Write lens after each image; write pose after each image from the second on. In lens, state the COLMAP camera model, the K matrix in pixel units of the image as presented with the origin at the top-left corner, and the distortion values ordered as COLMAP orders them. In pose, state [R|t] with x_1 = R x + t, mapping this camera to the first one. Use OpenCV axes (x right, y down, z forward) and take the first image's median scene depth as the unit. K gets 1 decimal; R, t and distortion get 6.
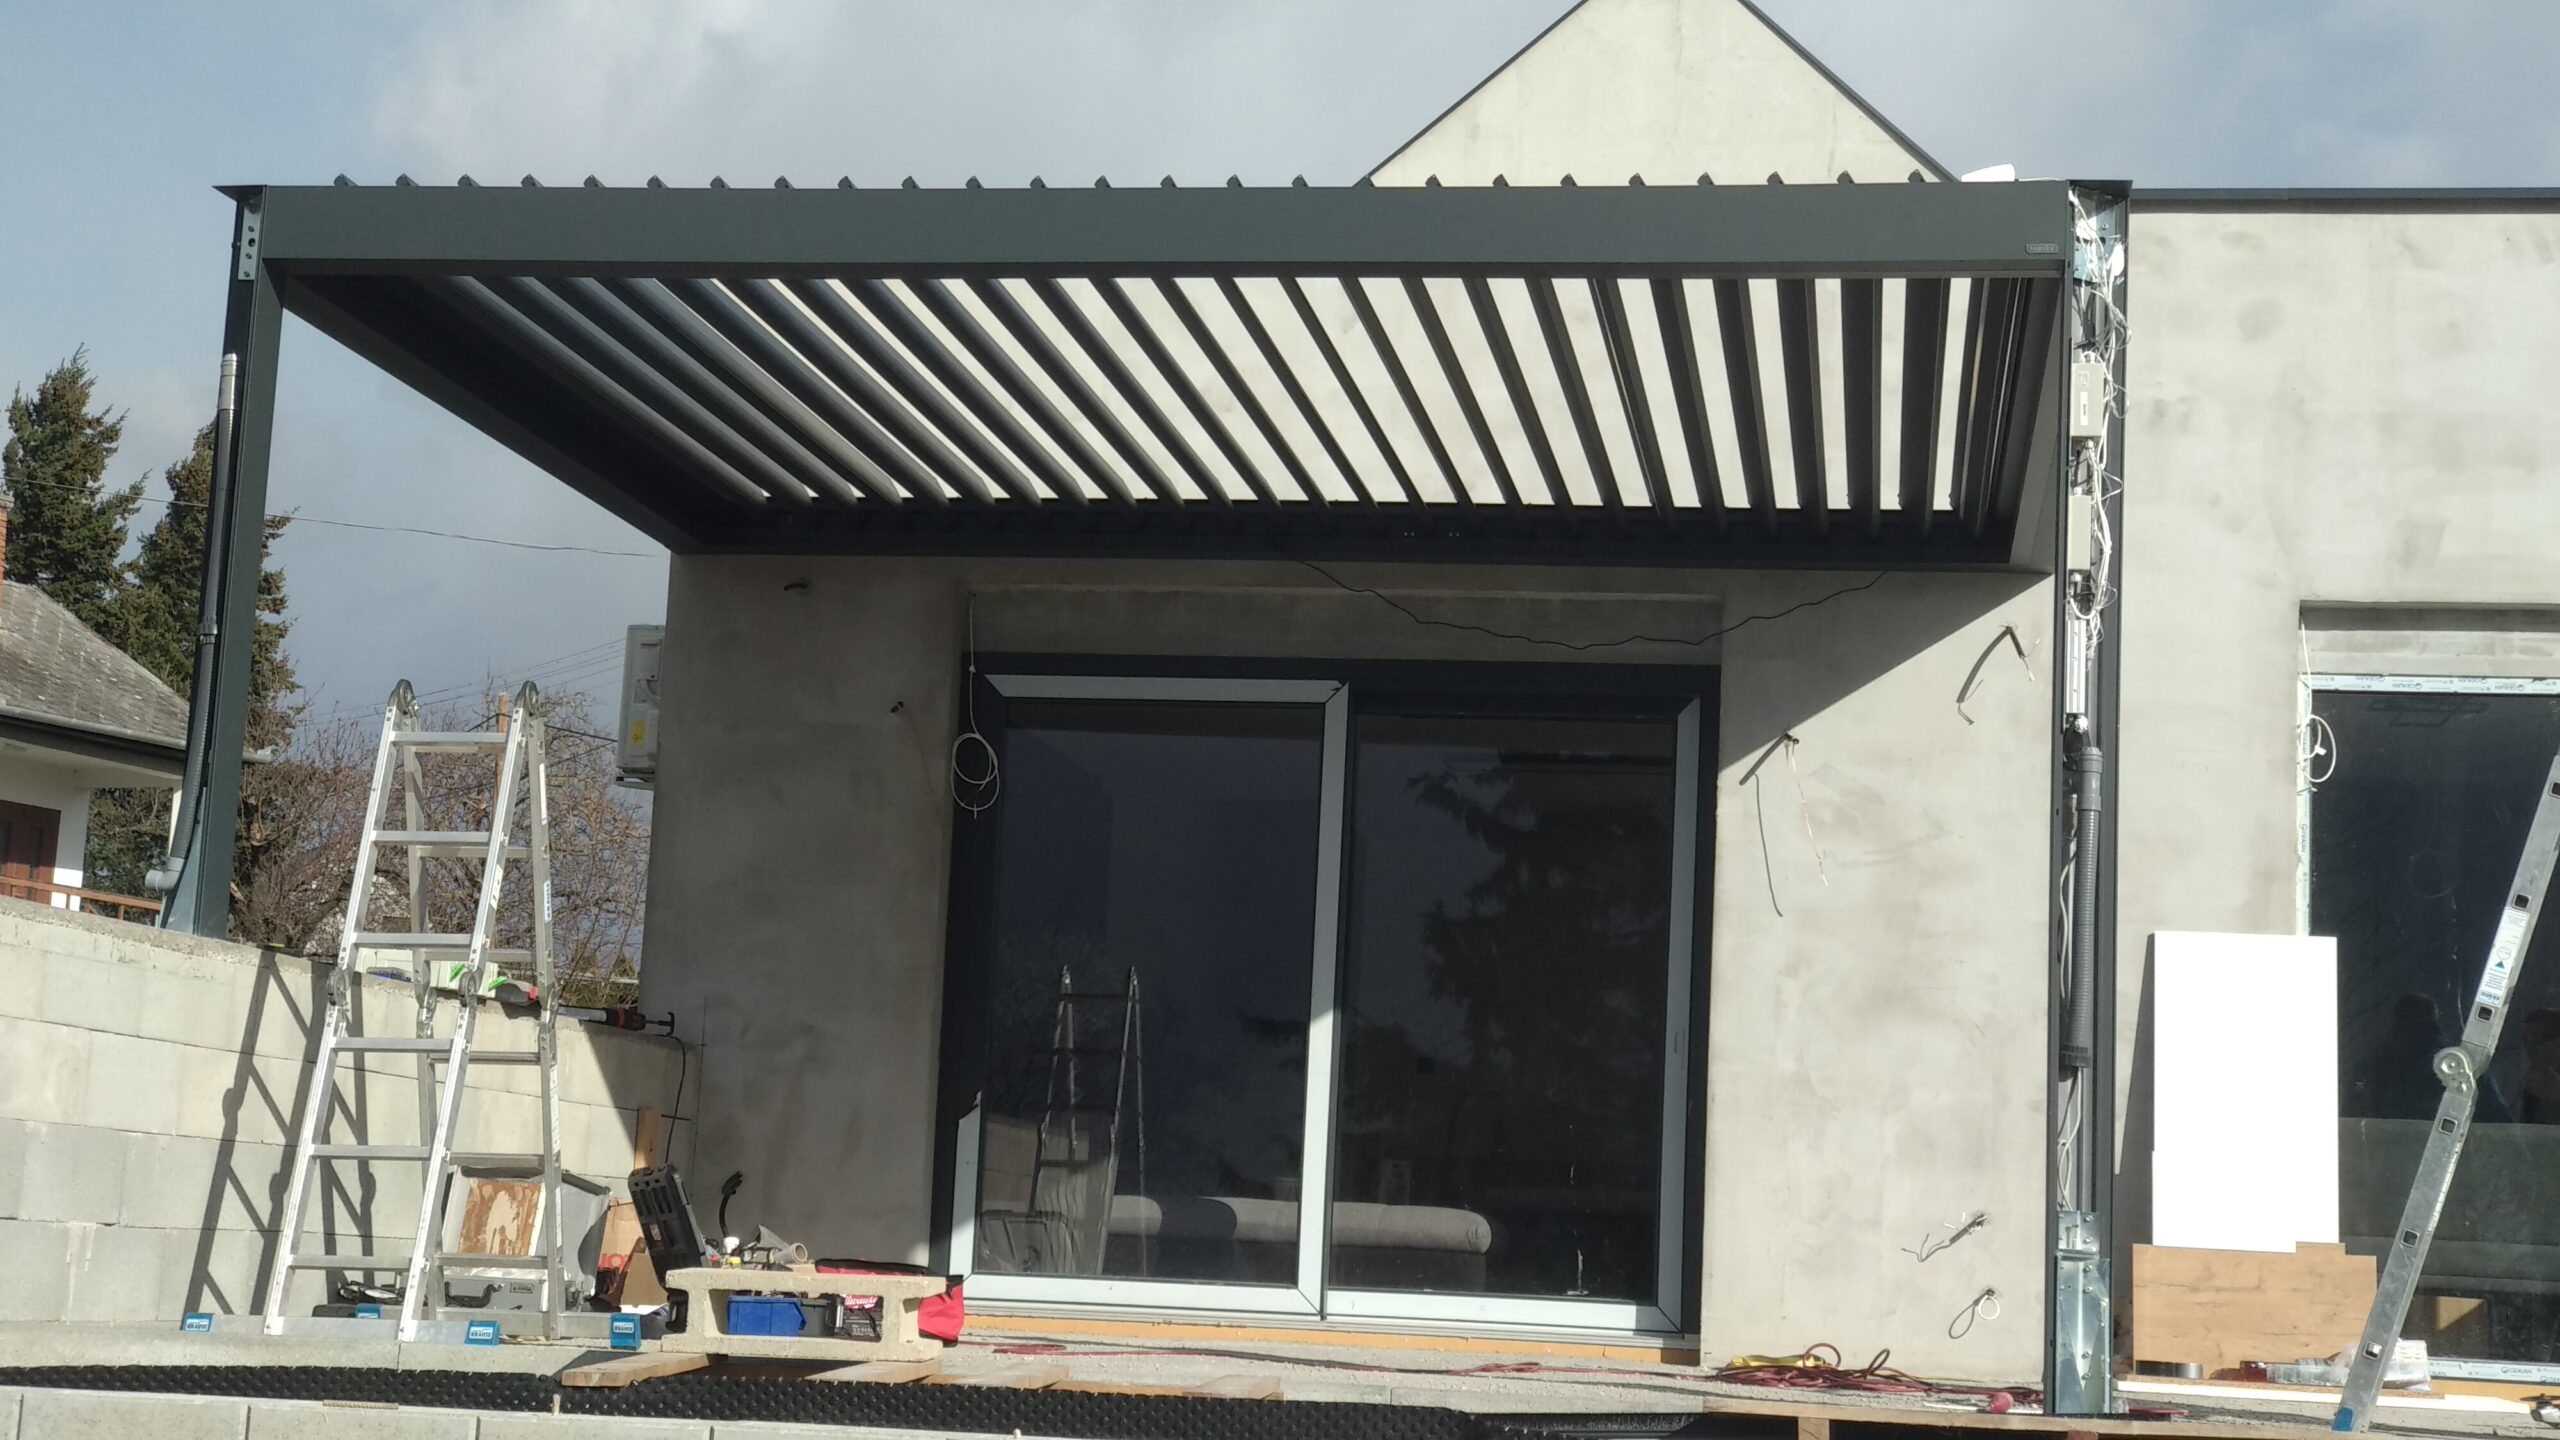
lens RADIAL K [[3764.0, 0, 1270.2], [0, 3764.0, 718.3], [0, 0, 1]] dist [0.219399, -0.942676]
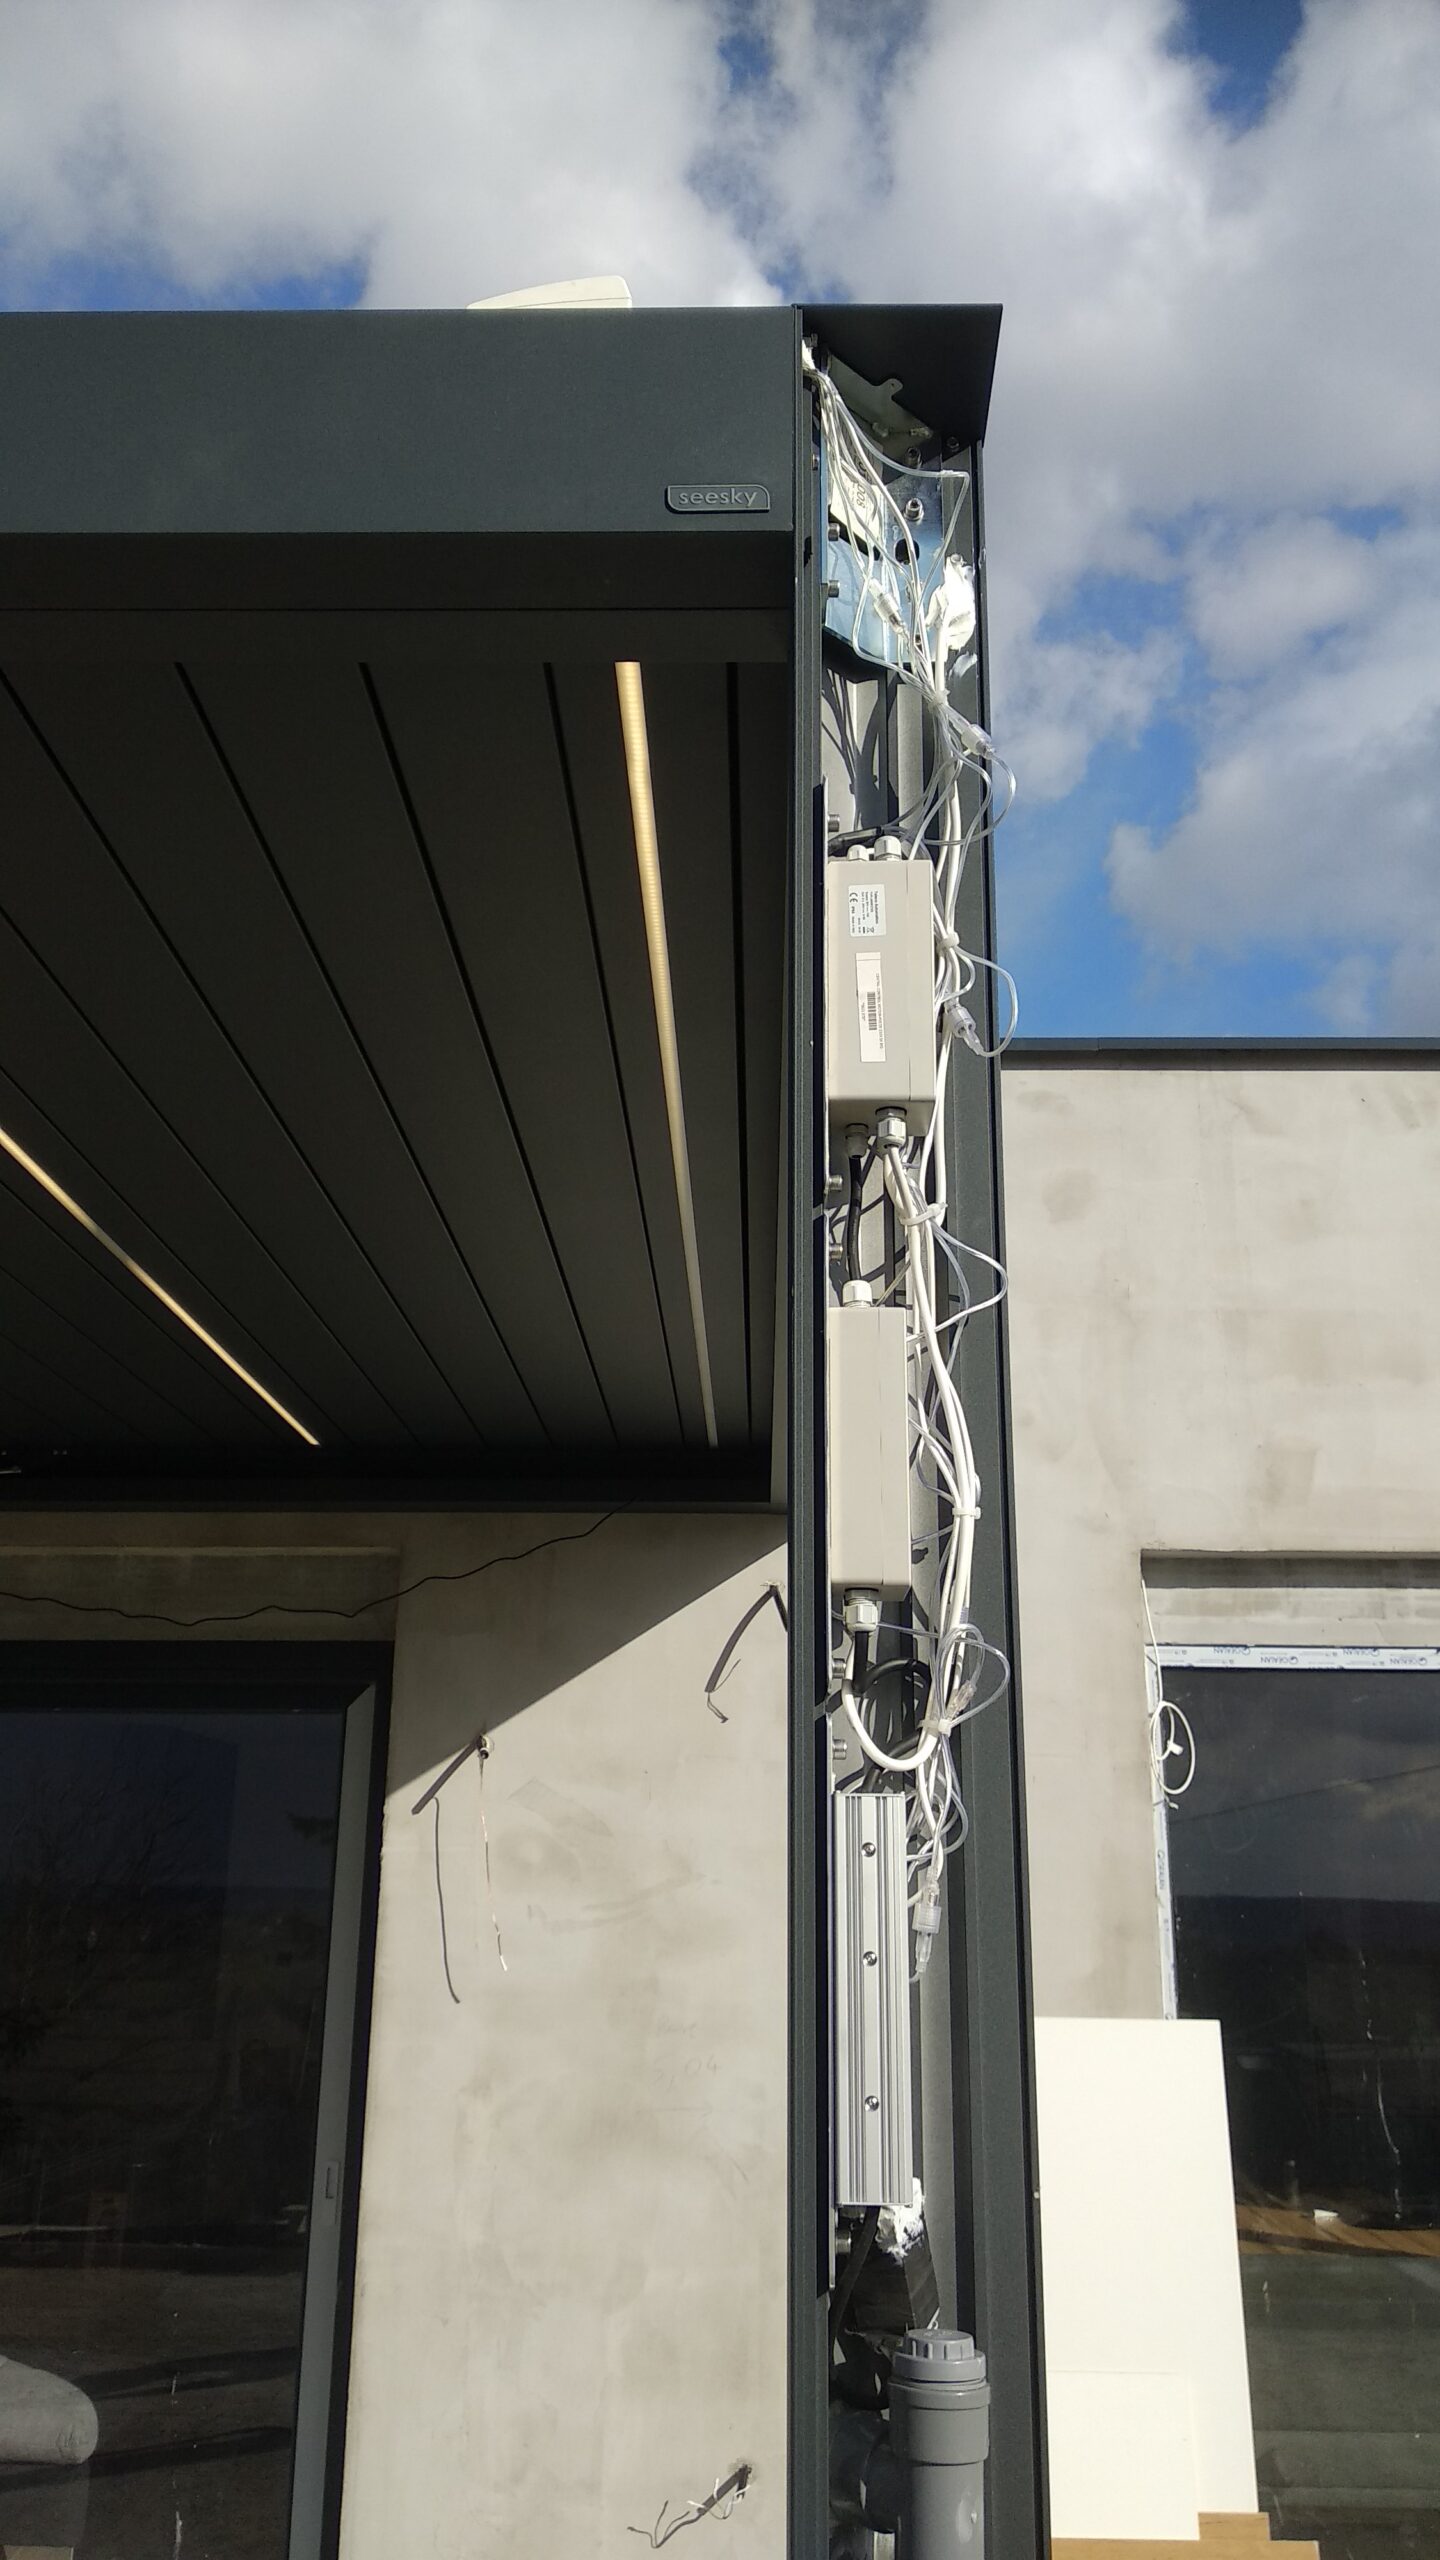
lens RADIAL K [[1989.7, 0, 719.4], [0, 1989.7, 1264.6], [0, 0, 1]] dist [0.053039, -0.073006]
pose [[0.990106, 0.007105, 0.140139, 0.130040], [0.014158, 0.988562, -0.150147, -0.028745], [-0.139603, 0.150646, 0.978681, 0.612229]]
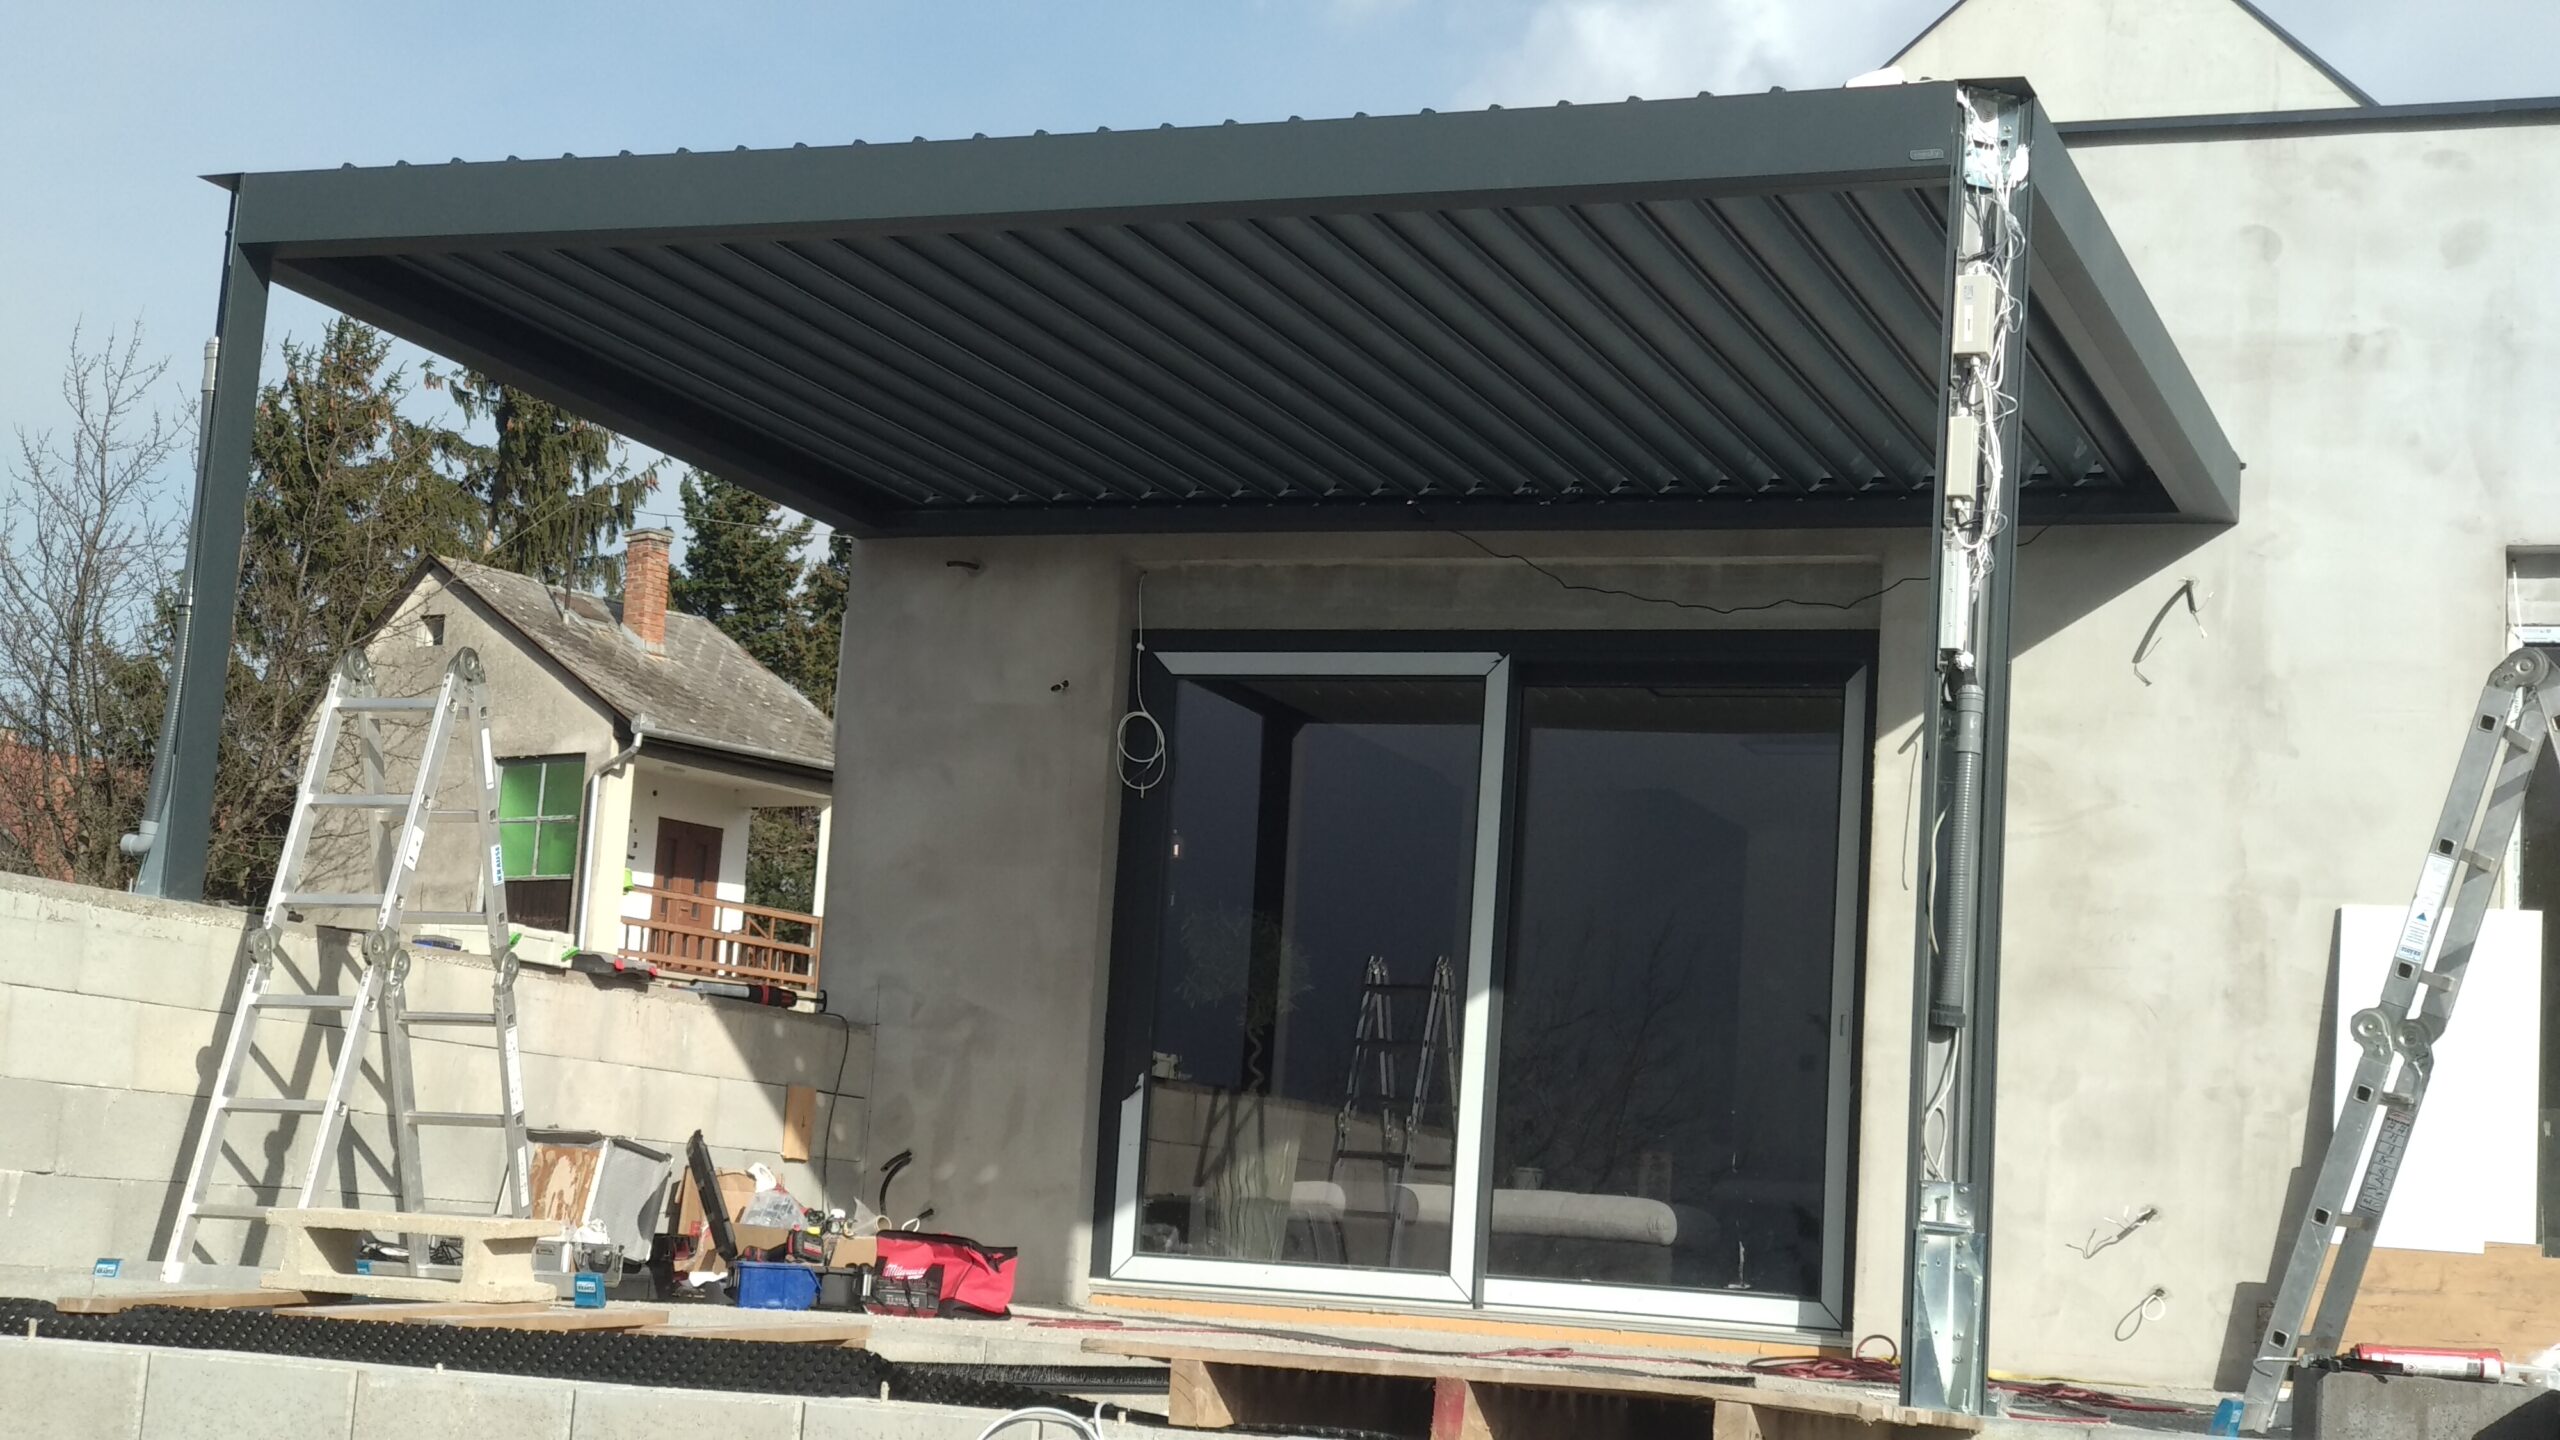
lens RADIAL K [[3746.1, 0, 1267.0], [0, 3746.1, 713.8], [0, 0, 1]] dist [0.249644, -1.006629]
pose [[0.977939, -0.012374, -0.208524, 0.169903], [0.010519, 0.999895, -0.010005, 0.015691], [0.208626, 0.007591, 0.977966, 0.040782]]
